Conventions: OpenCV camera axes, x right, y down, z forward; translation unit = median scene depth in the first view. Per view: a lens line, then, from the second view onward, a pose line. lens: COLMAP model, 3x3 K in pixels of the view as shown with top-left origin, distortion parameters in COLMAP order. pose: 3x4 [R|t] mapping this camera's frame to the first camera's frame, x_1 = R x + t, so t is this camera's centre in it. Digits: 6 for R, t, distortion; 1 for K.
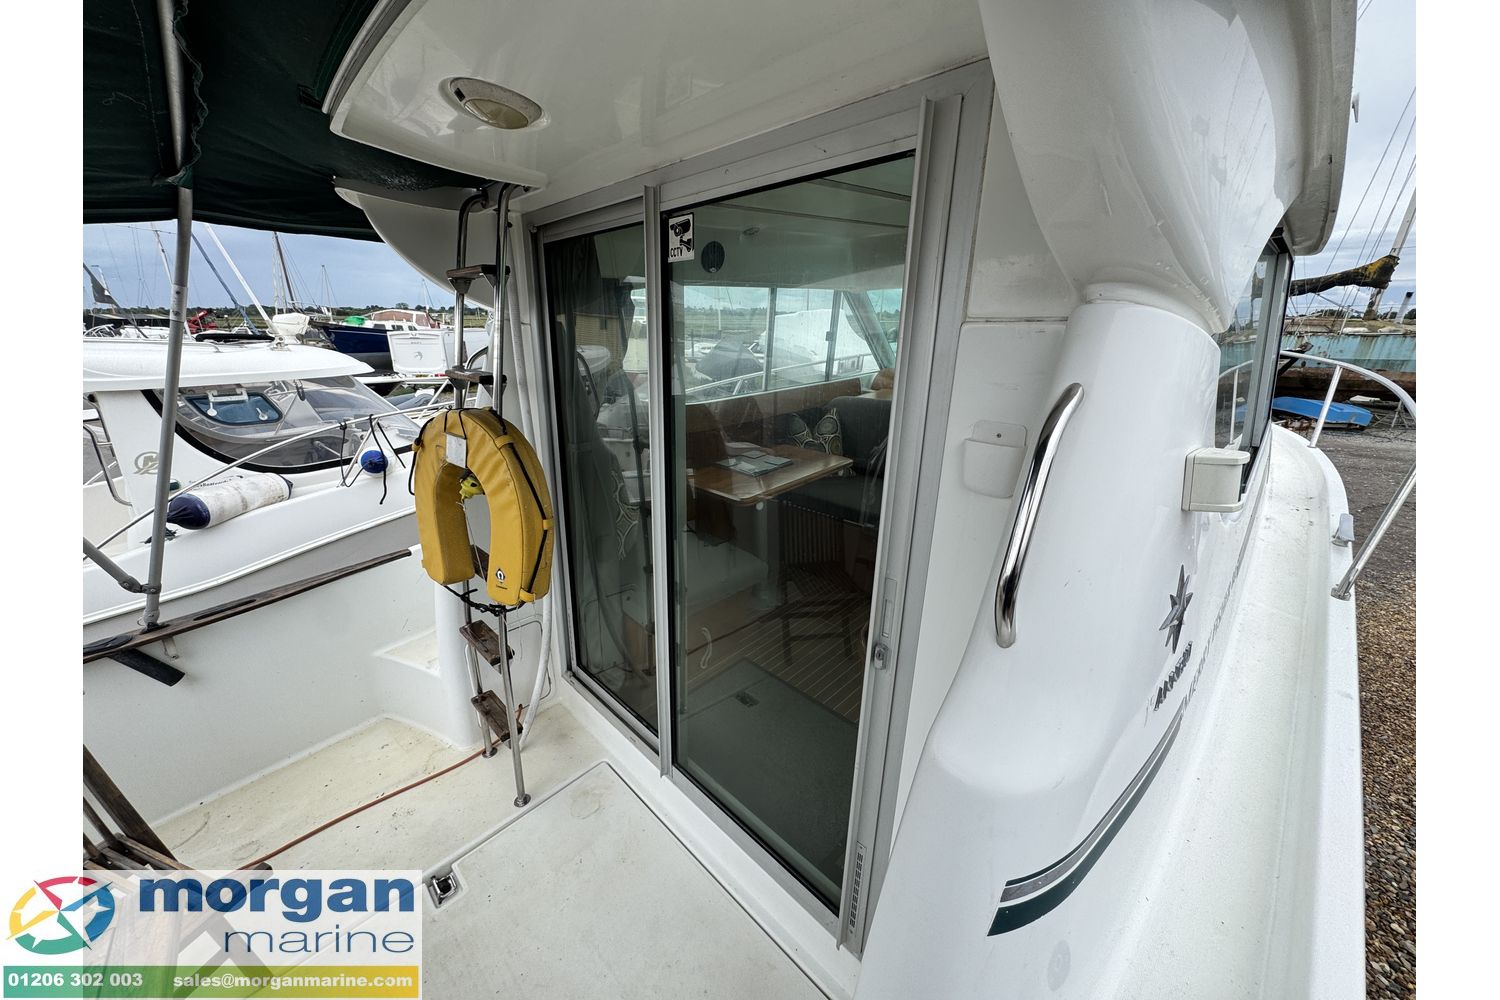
lens RADIAL K [[531.6, 0, 750.0], [0, 531.6, 496.2], [0, 0, 1]] dist [-0.004656, 0.000400]
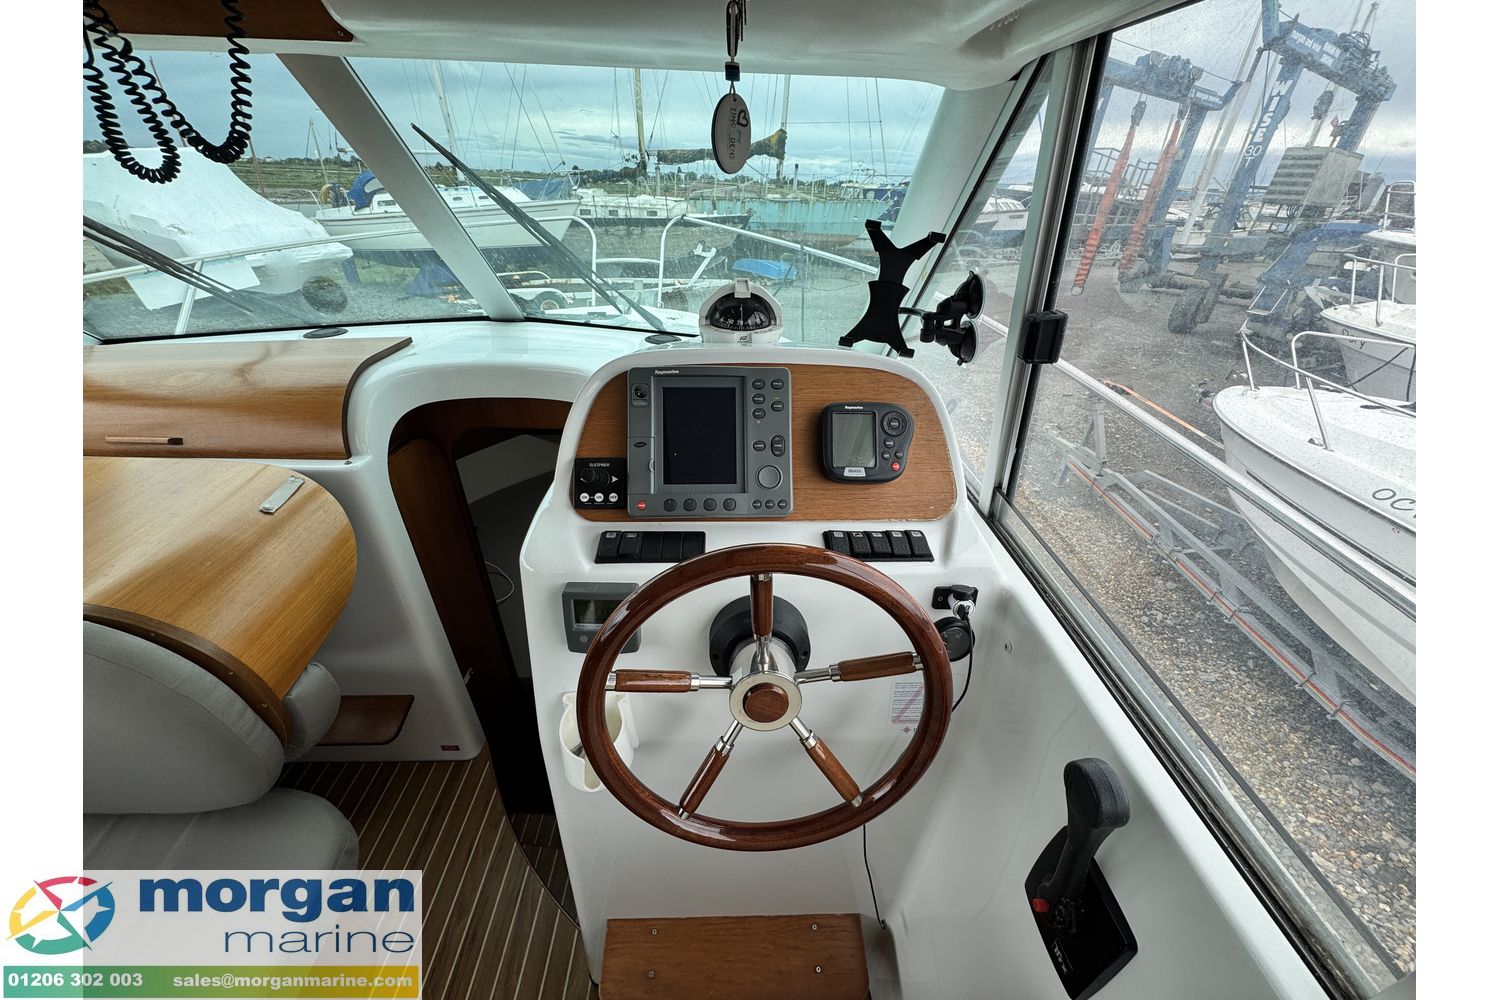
lens RADIAL K [[531.6, 0, 750.4], [0, 531.6, 497.8], [0, 0, 1]] dist [-0.004656, 0.000400]
pose [[0.683398, -0.350678, 0.640307, 0.357356], [0.197857, 0.933219, 0.299925, -0.188961], [-0.702723, -0.078279, 0.707144, 0.511794]]
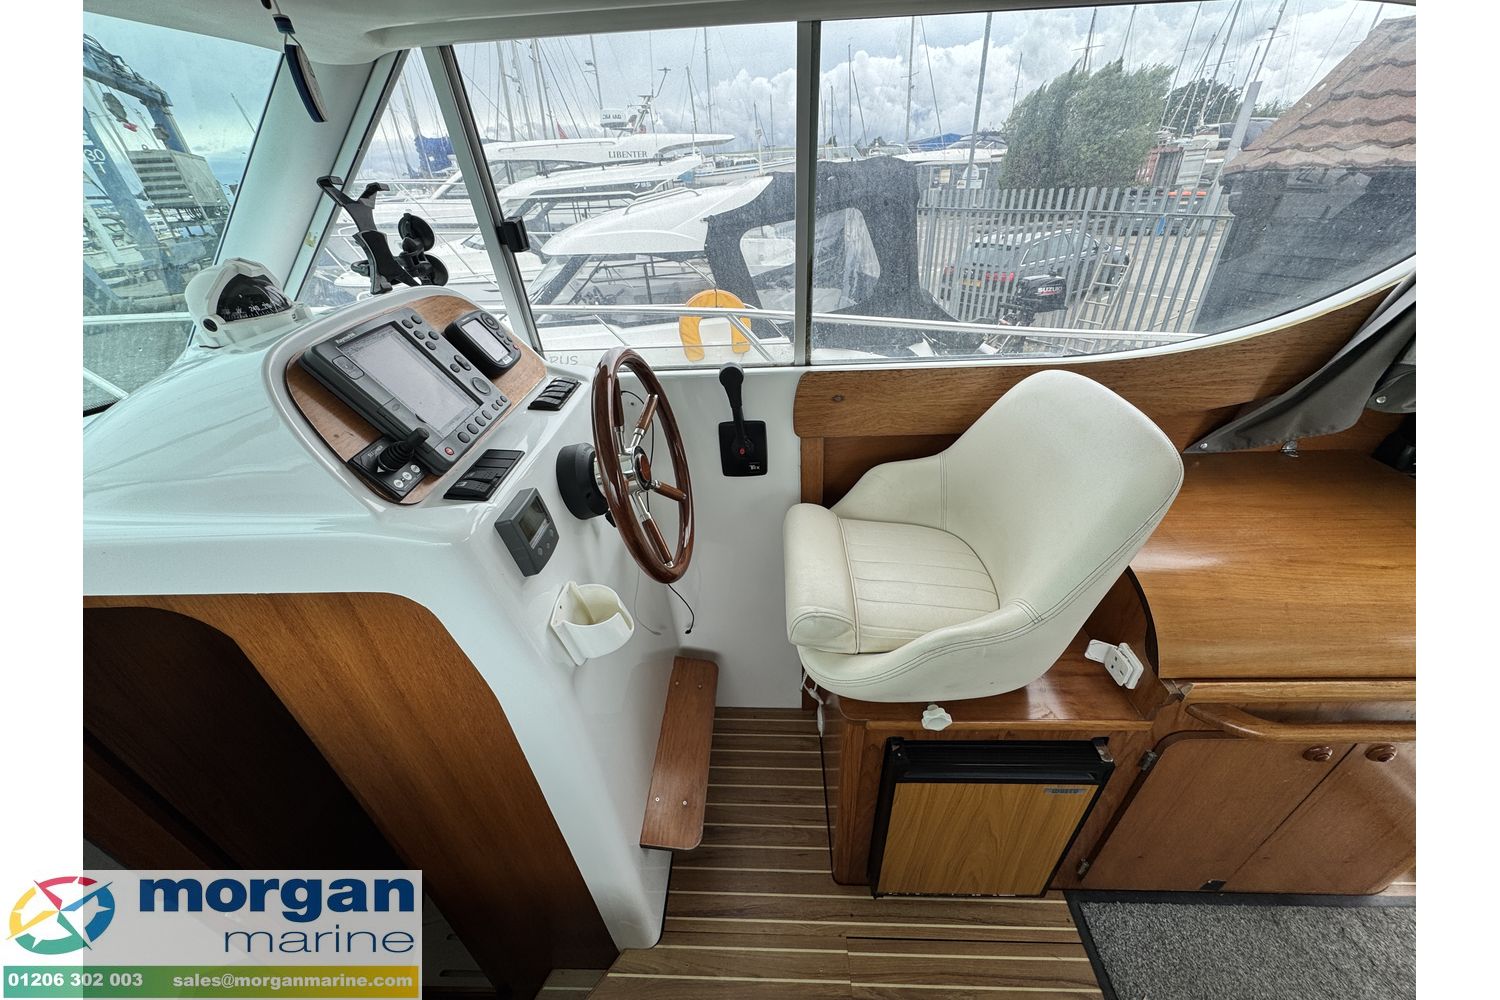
lens RADIAL K [[531.6, 0, 747.3], [0, 531.6, 498.8], [0, 0, 1]] dist [-0.004656, 0.000400]
pose [[-0.685568, -0.345683, 0.640703, 0.239466], [0.288875, 0.678654, 0.675263, -0.227002], [-0.668242, 0.648022, -0.365405, 0.691324]]
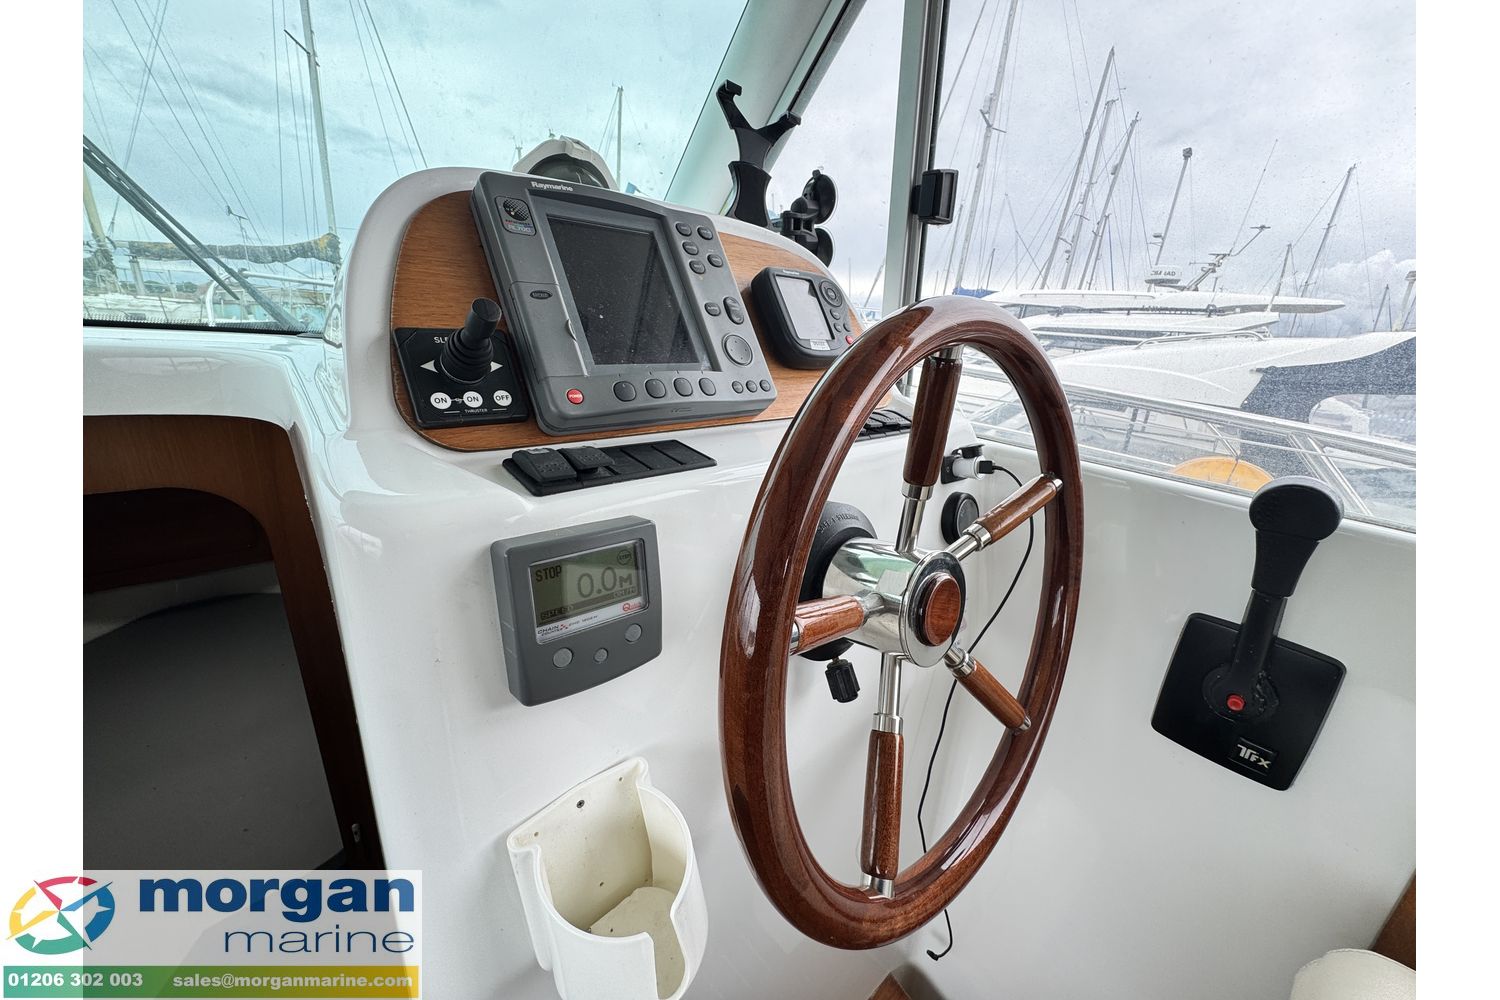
lens RADIAL K [[531.6, 0, 750.0], [0, 531.6, 498.4], [0, 0, 1]] dist [-0.004656, 0.000400]
pose [[0.066787, -0.302464, 0.950818, 0.350204], [0.260728, 0.925126, 0.275978, -0.135748], [-0.963100, 0.229473, 0.140647, 0.637230]]
